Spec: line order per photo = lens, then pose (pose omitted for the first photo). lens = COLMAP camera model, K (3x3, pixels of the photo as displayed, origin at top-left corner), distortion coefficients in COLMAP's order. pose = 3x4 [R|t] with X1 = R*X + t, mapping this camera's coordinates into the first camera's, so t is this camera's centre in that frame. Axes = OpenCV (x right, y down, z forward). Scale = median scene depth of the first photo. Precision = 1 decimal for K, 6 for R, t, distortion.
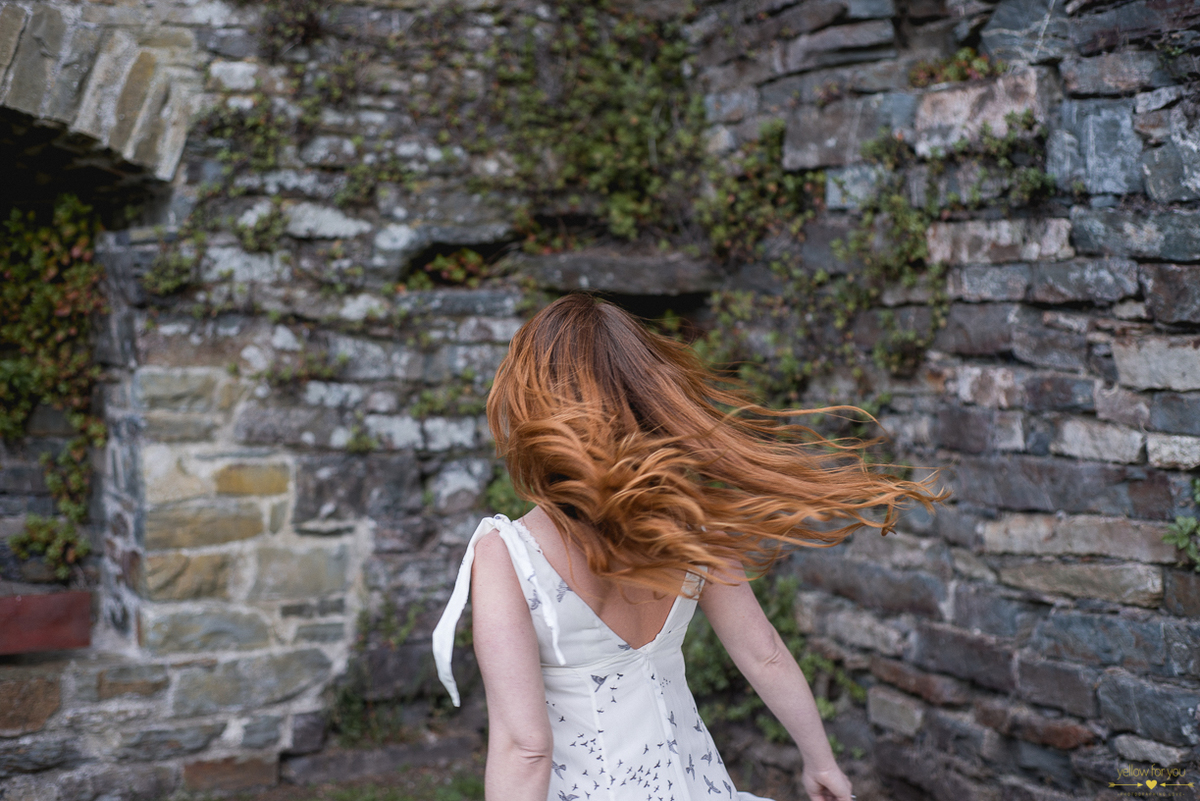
lens RADIAL K [[1780.7, 0, 607.9], [0, 1780.7, 403.2], [0, 0, 1]] dist [-0.016393, 0.000000]
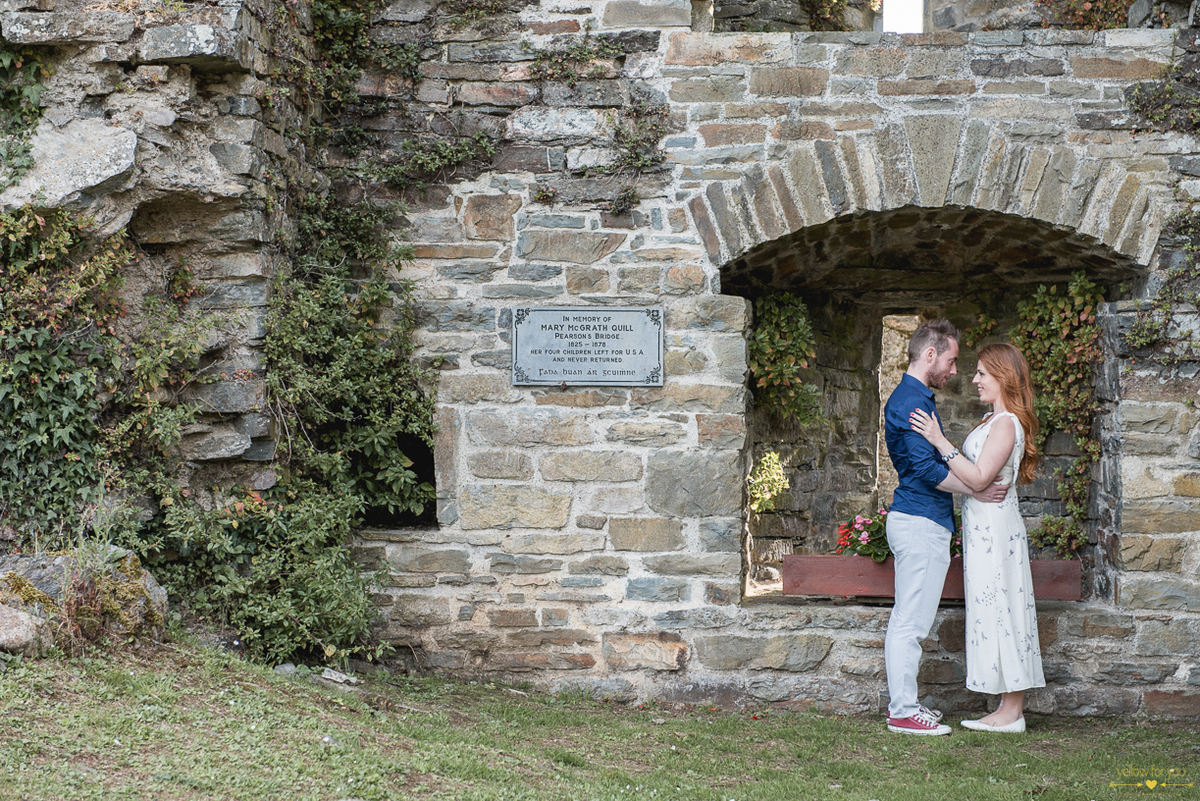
lens RADIAL K [[2397.4, 0, 601.8], [0, 2397.4, 406.6], [0, 0, 1]] dist [0.101136, 0.000000]
pose [[0.866720, 0.019515, -0.498412, 0.318768], [-0.040419, 0.998696, -0.031184, 0.058955], [0.497154, 0.047174, 0.866379, -0.820725]]
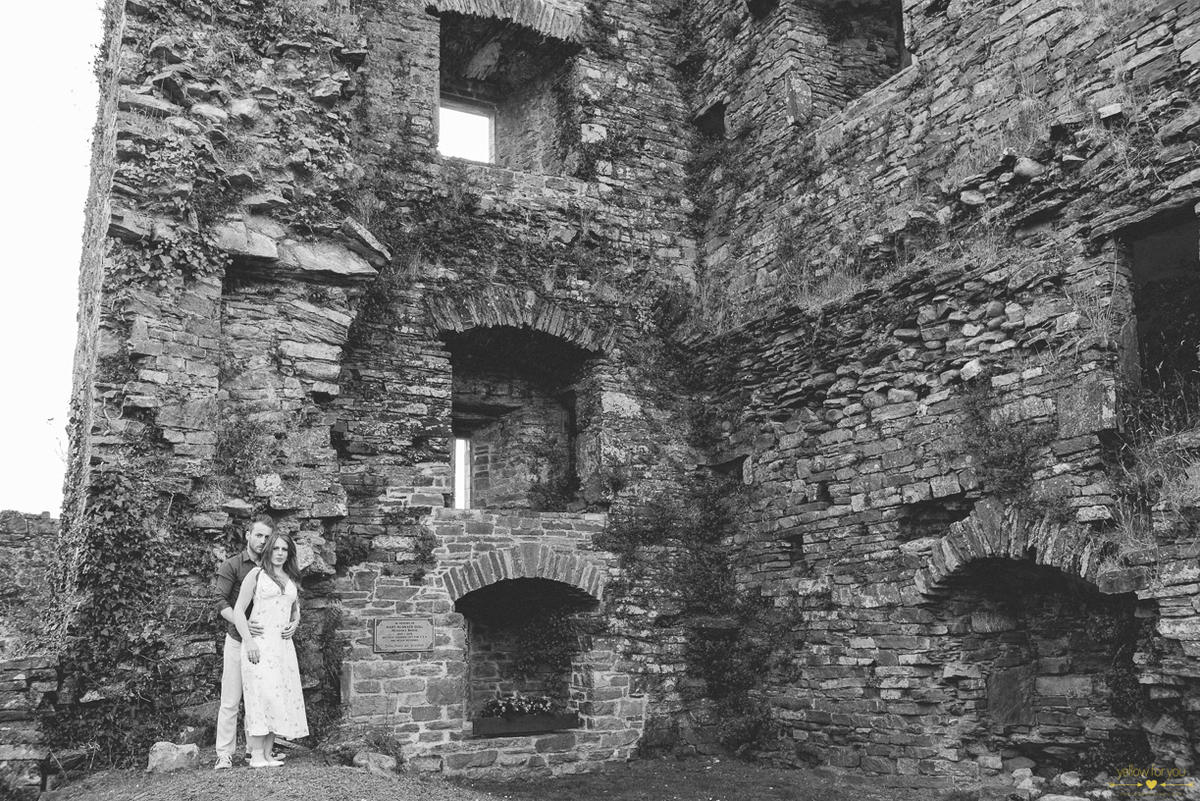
lens RADIAL K [[1070.9, 0, 592.4], [0, 1070.9, 442.3], [0, 0, 1]] dist [0.011237, 0.004185]
pose [[0.998320, -0.002635, 0.057876, -0.386134], [0.015928, 0.972955, -0.230446, 0.072402], [-0.055704, 0.230981, 0.971362, -1.273656]]
